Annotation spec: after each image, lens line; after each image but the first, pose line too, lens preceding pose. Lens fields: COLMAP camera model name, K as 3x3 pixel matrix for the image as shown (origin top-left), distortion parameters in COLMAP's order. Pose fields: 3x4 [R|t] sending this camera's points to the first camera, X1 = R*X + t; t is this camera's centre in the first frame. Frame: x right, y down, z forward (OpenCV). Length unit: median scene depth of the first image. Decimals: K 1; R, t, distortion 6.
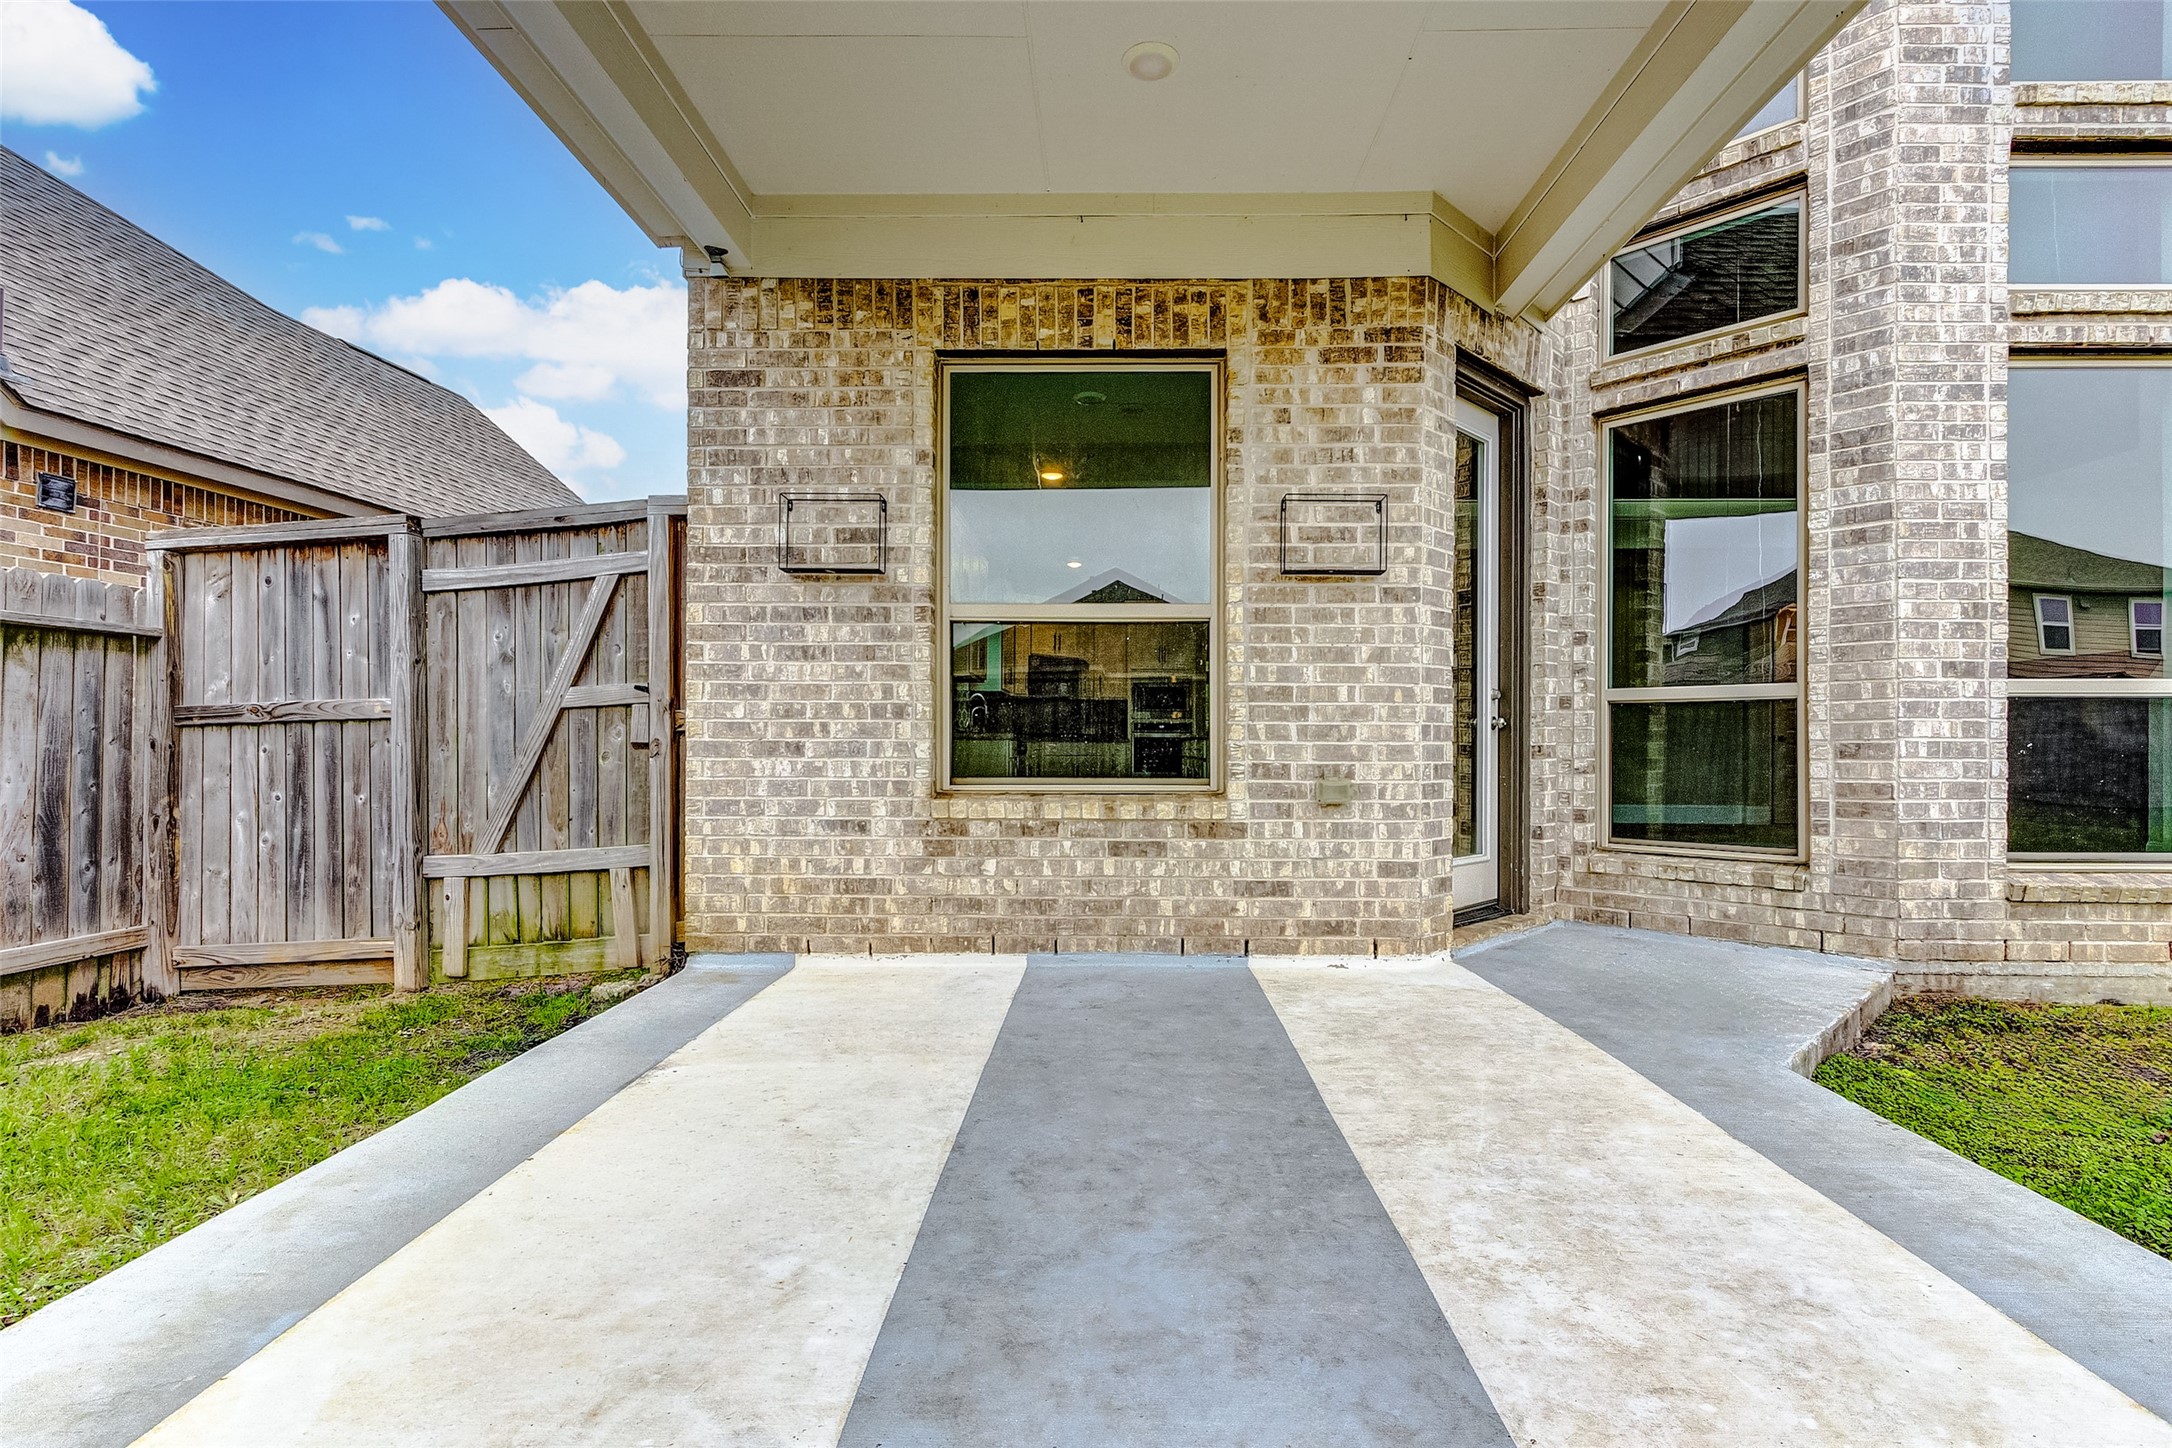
lens RADIAL K [[1036.7, 0, 1090.0], [0, 1036.7, 721.5], [0, 0, 1]] dist [0.007780, -0.001109]
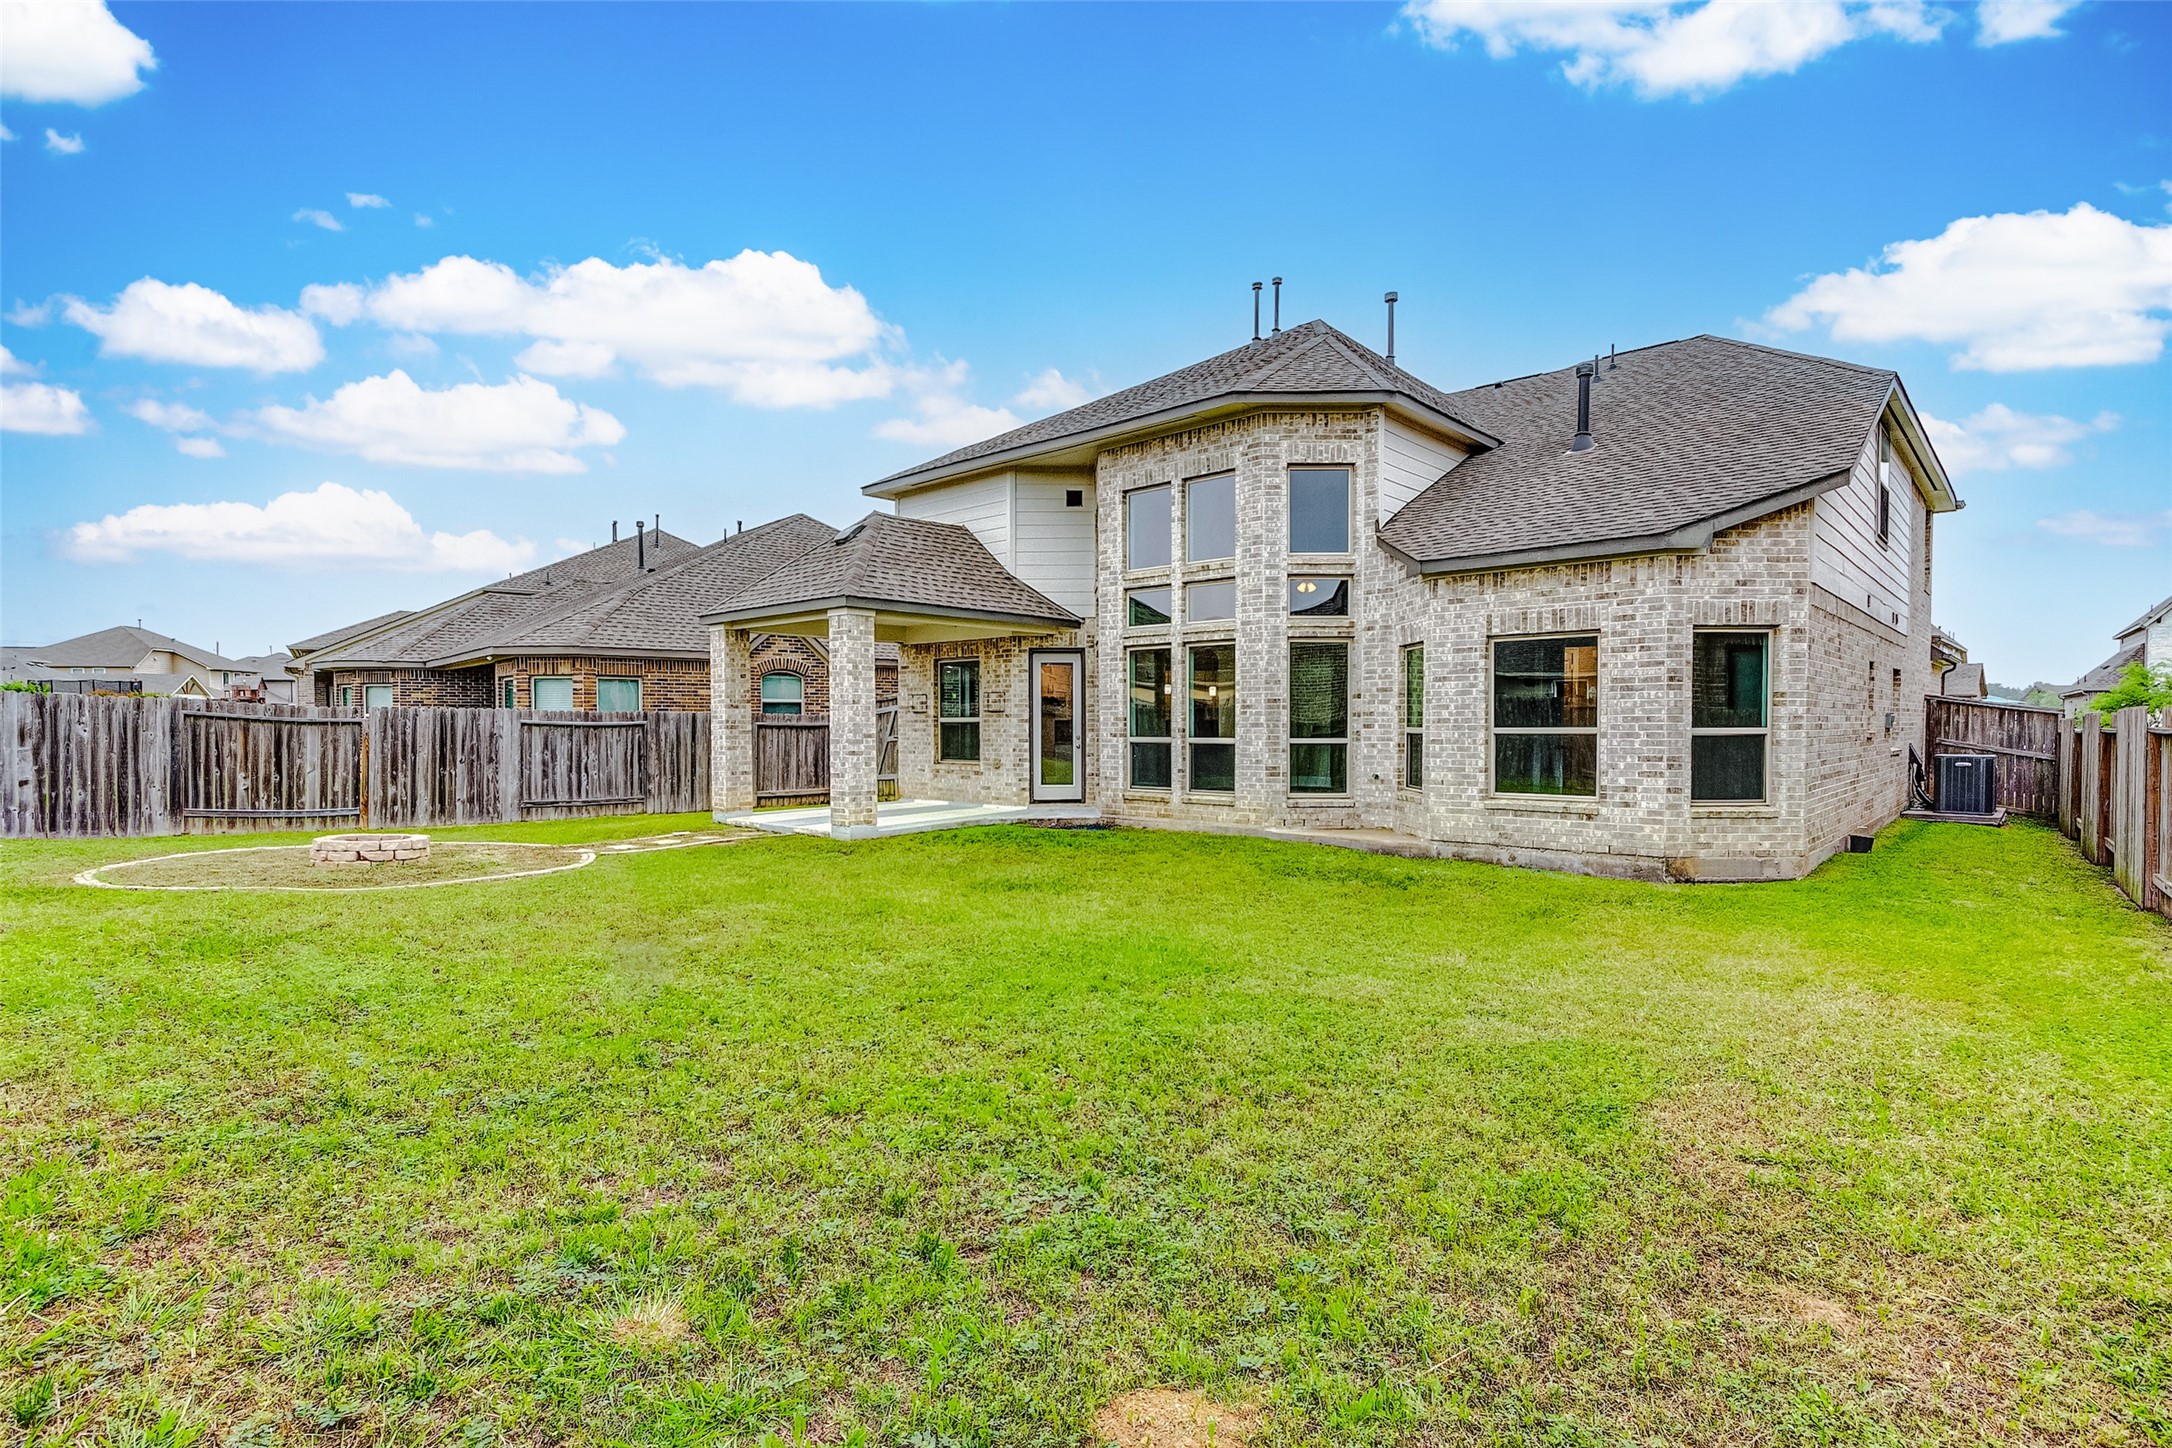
lens RADIAL K [[1036.7, 0, 1079.9], [0, 1036.7, 730.4], [0, 0, 1]] dist [0.007780, -0.001109]
pose [[0.742883, -0.000735, -0.669421, 3.145889], [0.000284, 1.000000, -0.000783, -0.061279], [0.669421, 0.000391, 0.742883, -1.765283]]
